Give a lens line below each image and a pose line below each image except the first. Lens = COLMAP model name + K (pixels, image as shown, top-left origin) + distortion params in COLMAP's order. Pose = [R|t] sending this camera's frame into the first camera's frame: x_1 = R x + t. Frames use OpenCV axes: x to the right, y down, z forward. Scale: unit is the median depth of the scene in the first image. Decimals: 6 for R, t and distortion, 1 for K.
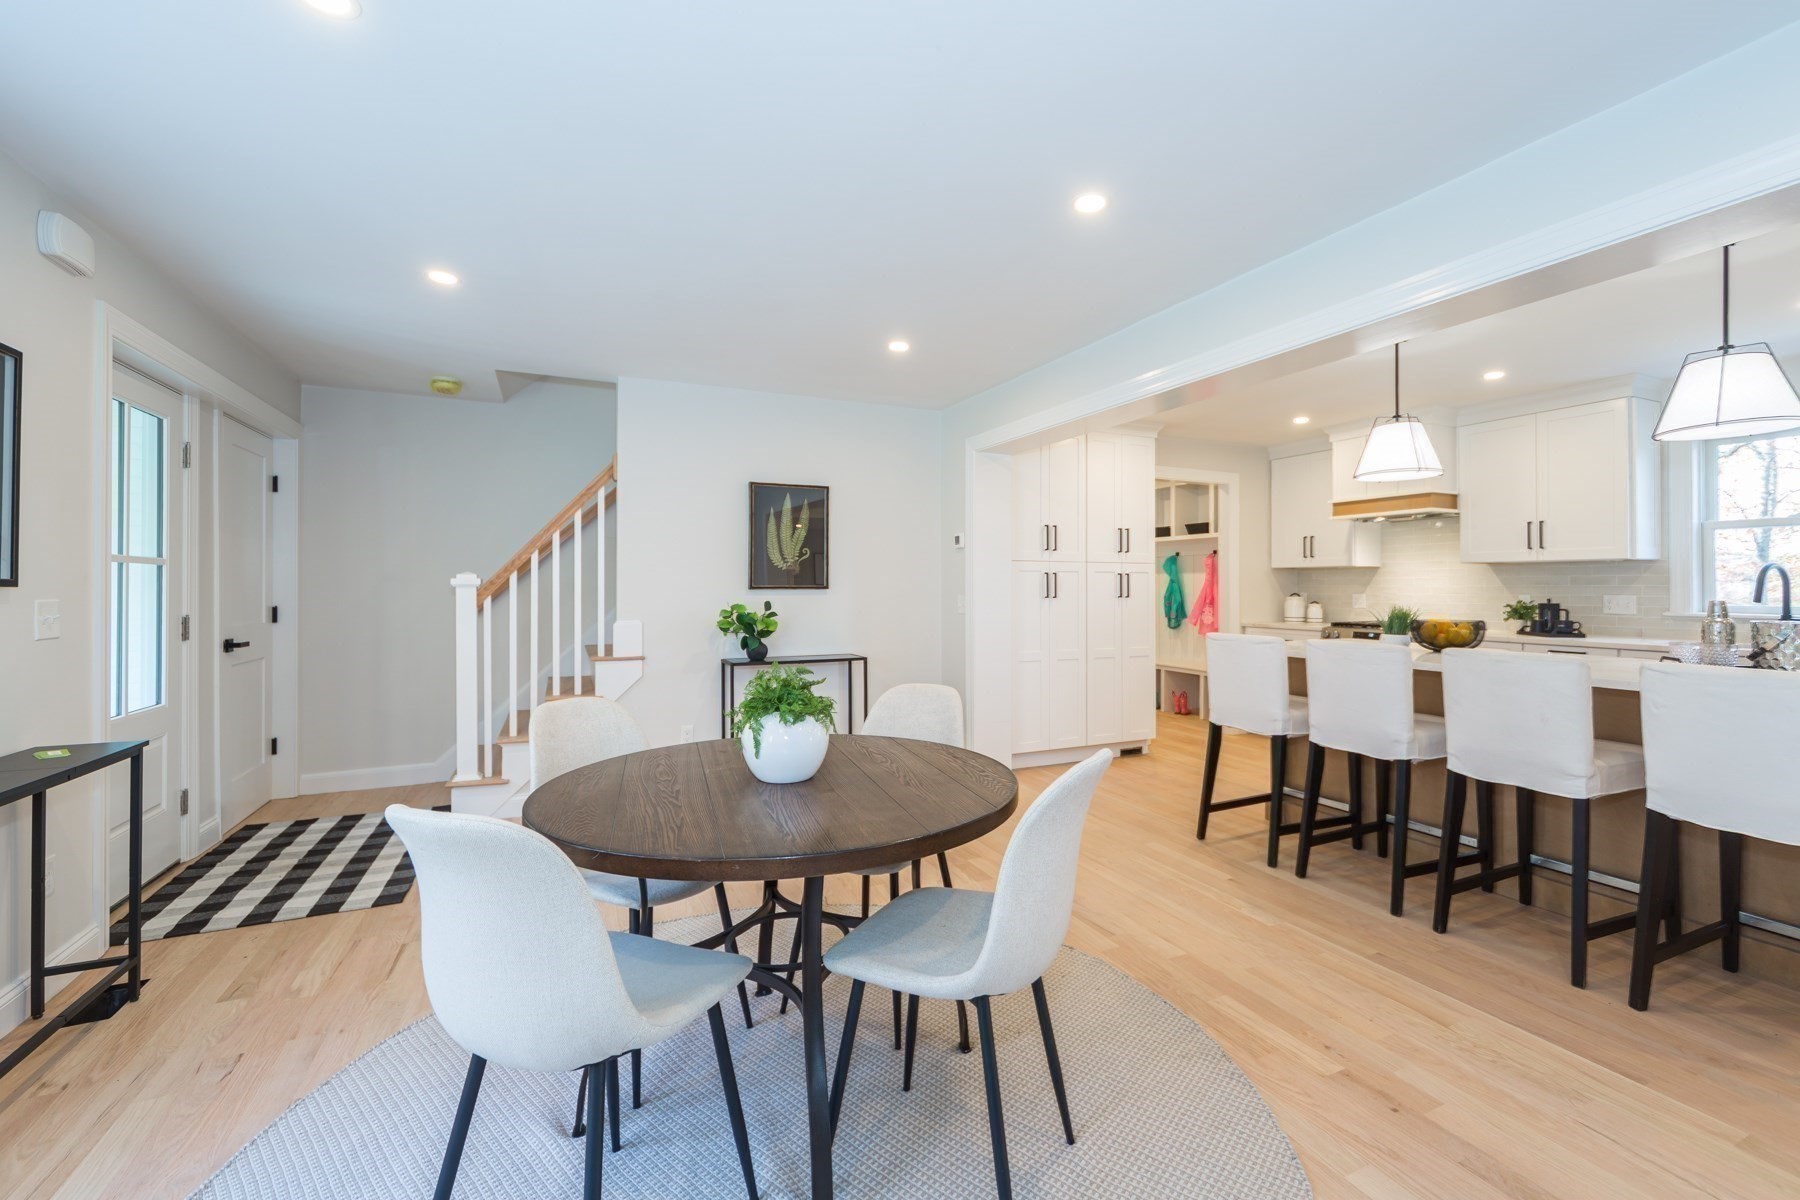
lens RADIAL K [[761.6, 0, 961.5], [0, 761.6, 584.4], [0, 0, 1]] dist [0.010572, -0.001330]
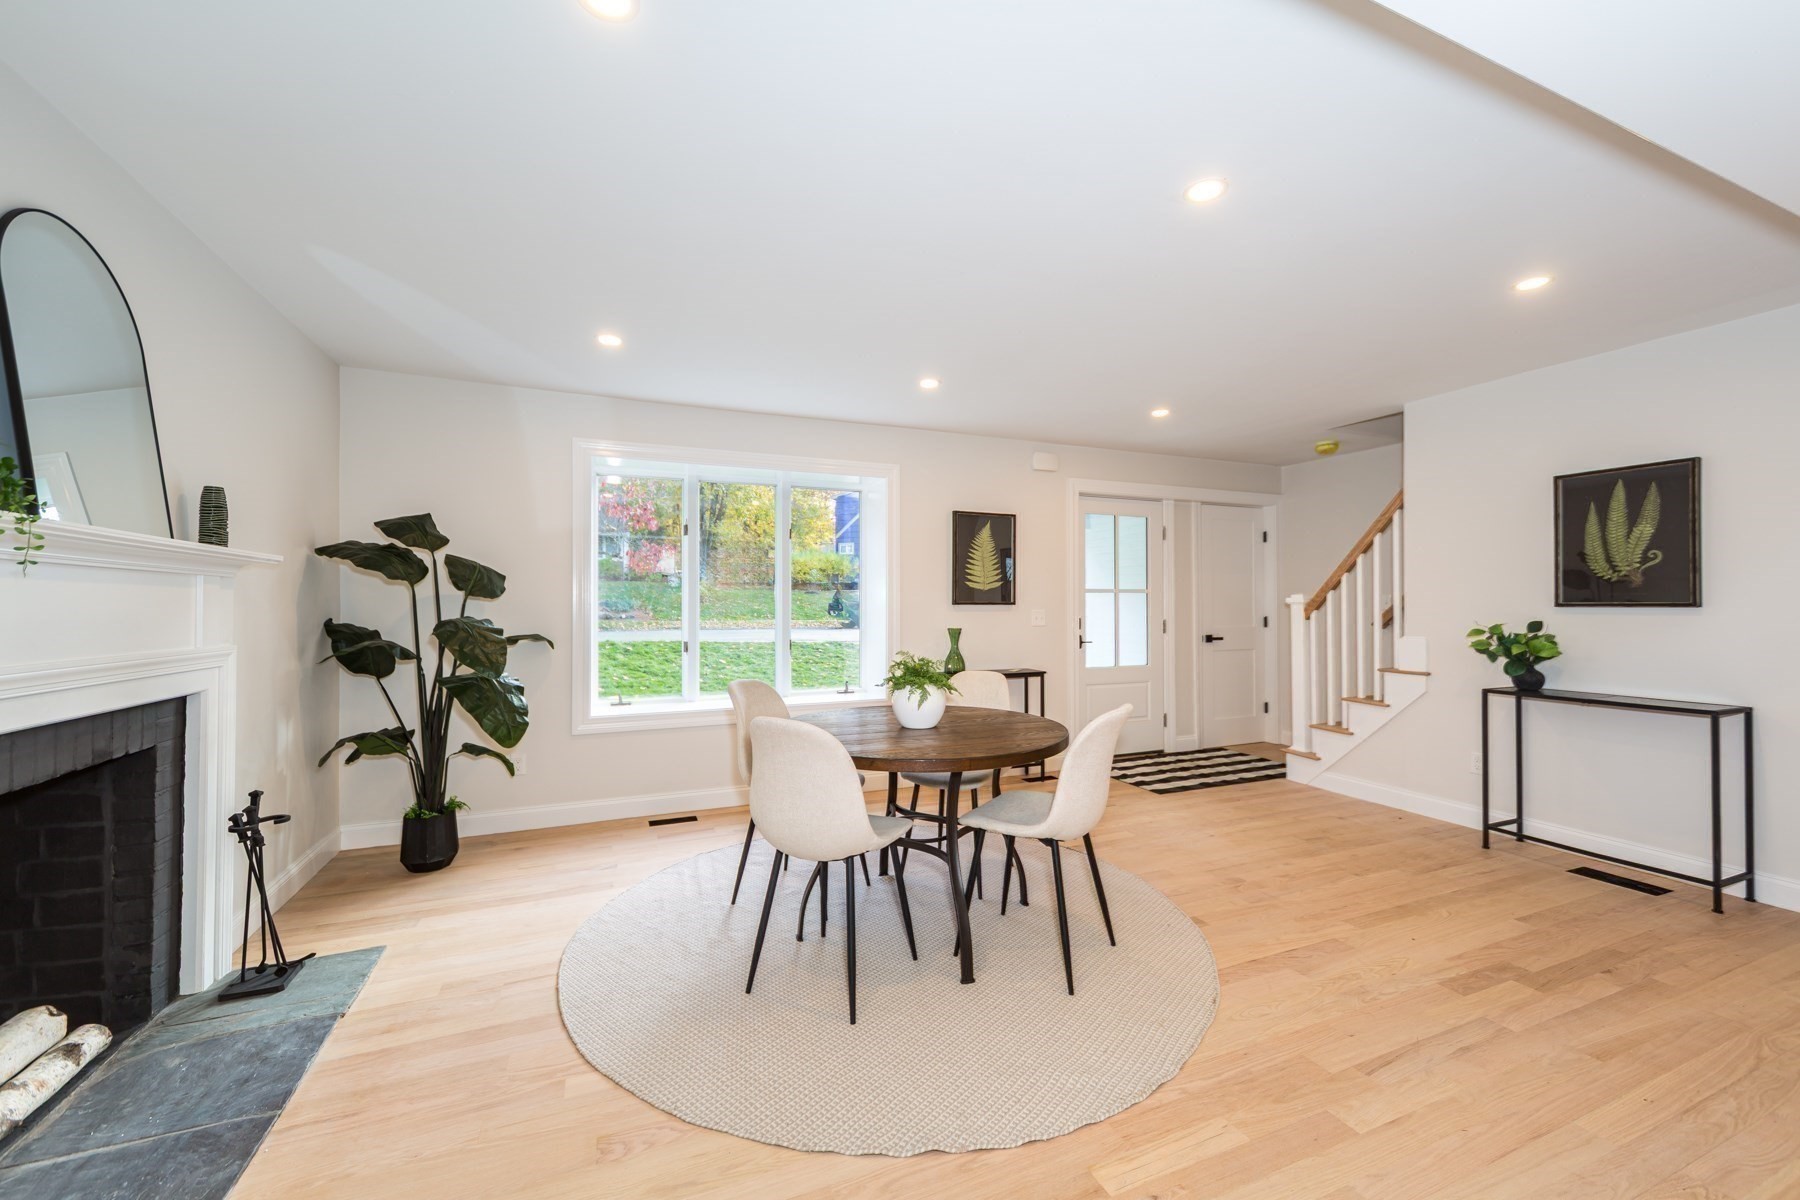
lens RADIAL K [[694.7, 0, 901.0], [0, 694.7, 600.2], [0, 0, 1]] dist [0.001804, -0.000549]
pose [[-0.056823, -0.005056, -0.998371, 0.536192], [0.006793, 0.999962, -0.005451, -0.001174], [0.998361, -0.007091, -0.056787, 0.350313]]
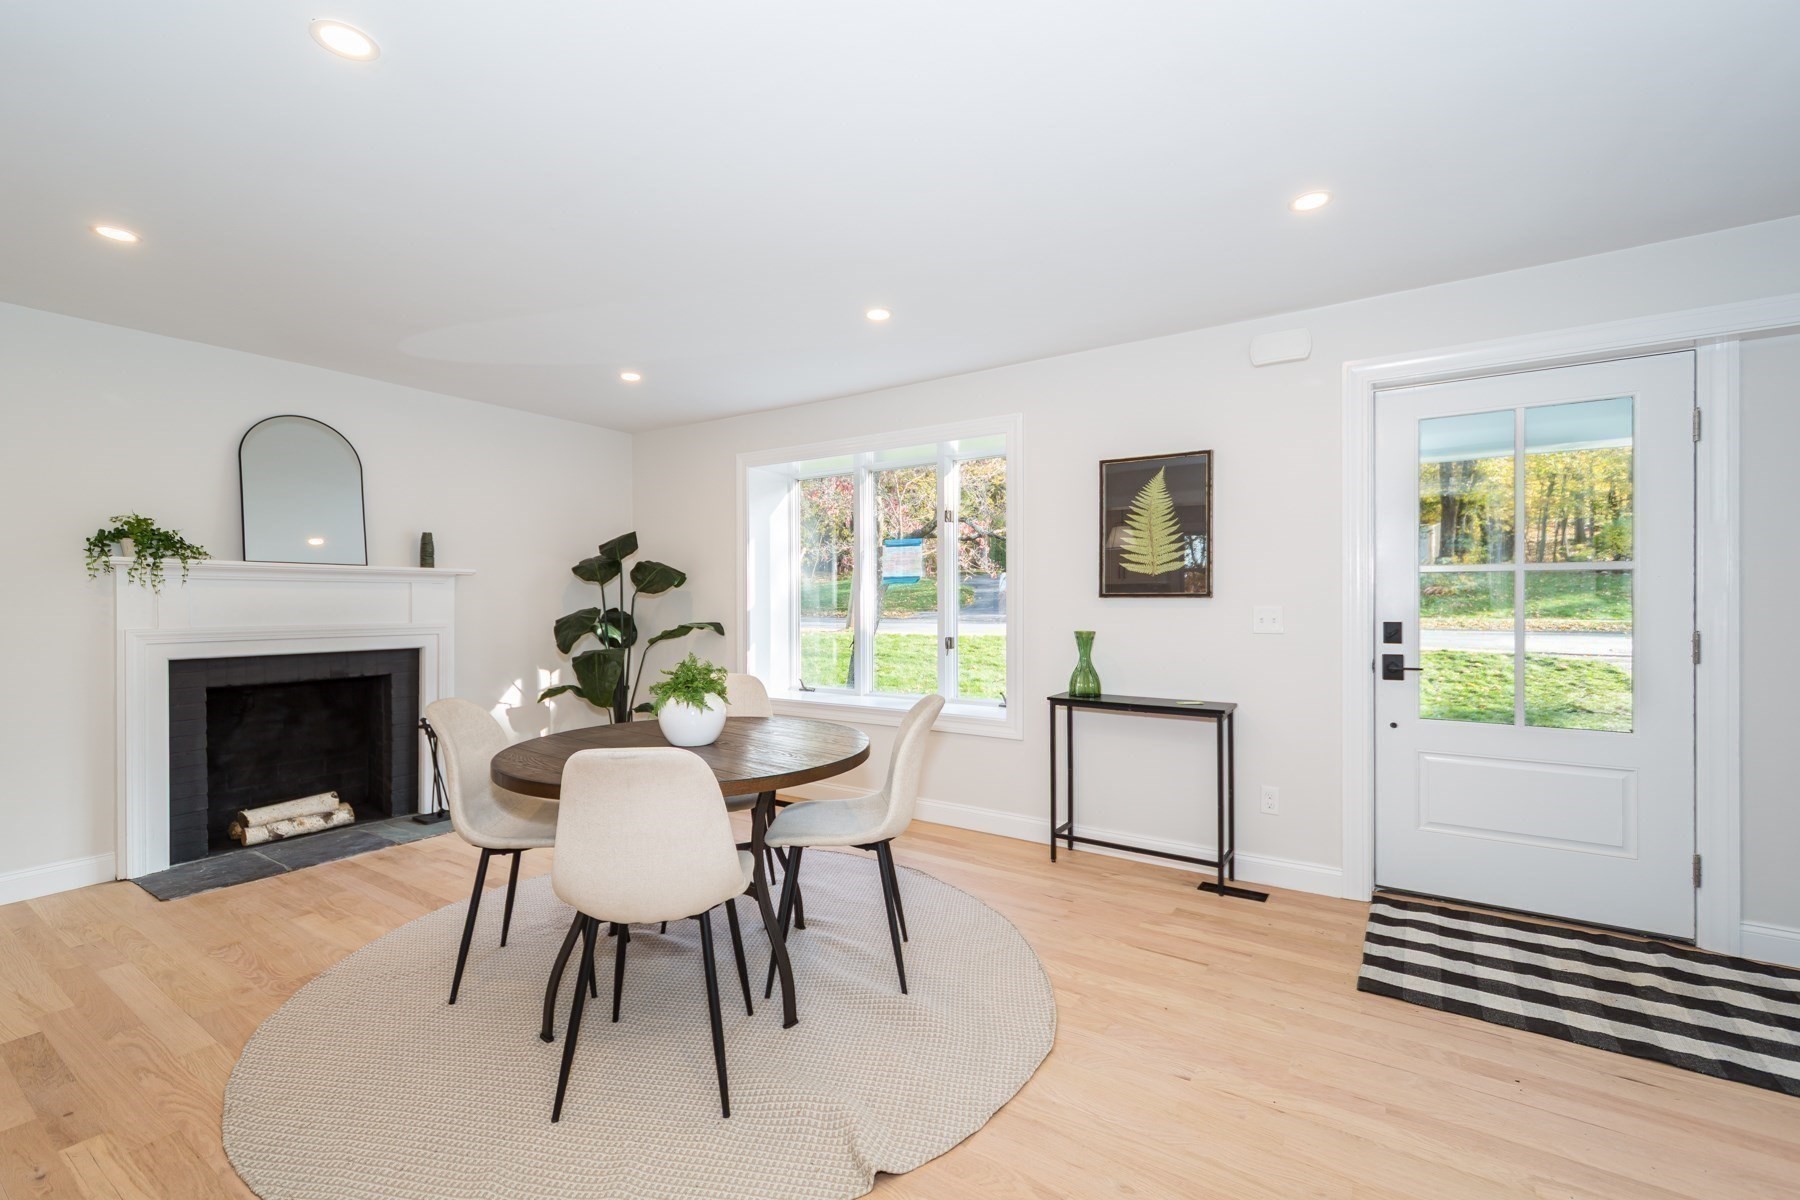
lens RADIAL K [[761.6, 0, 928.2], [0, 761.6, 605.4], [0, 0, 1]] dist [0.010572, -0.001330]
pose [[-0.856932, 0.009197, -0.515347, 0.042266], [0.007370, 0.999957, 0.005590, 0.003065], [0.515376, 0.000992, -0.856963, 0.965252]]
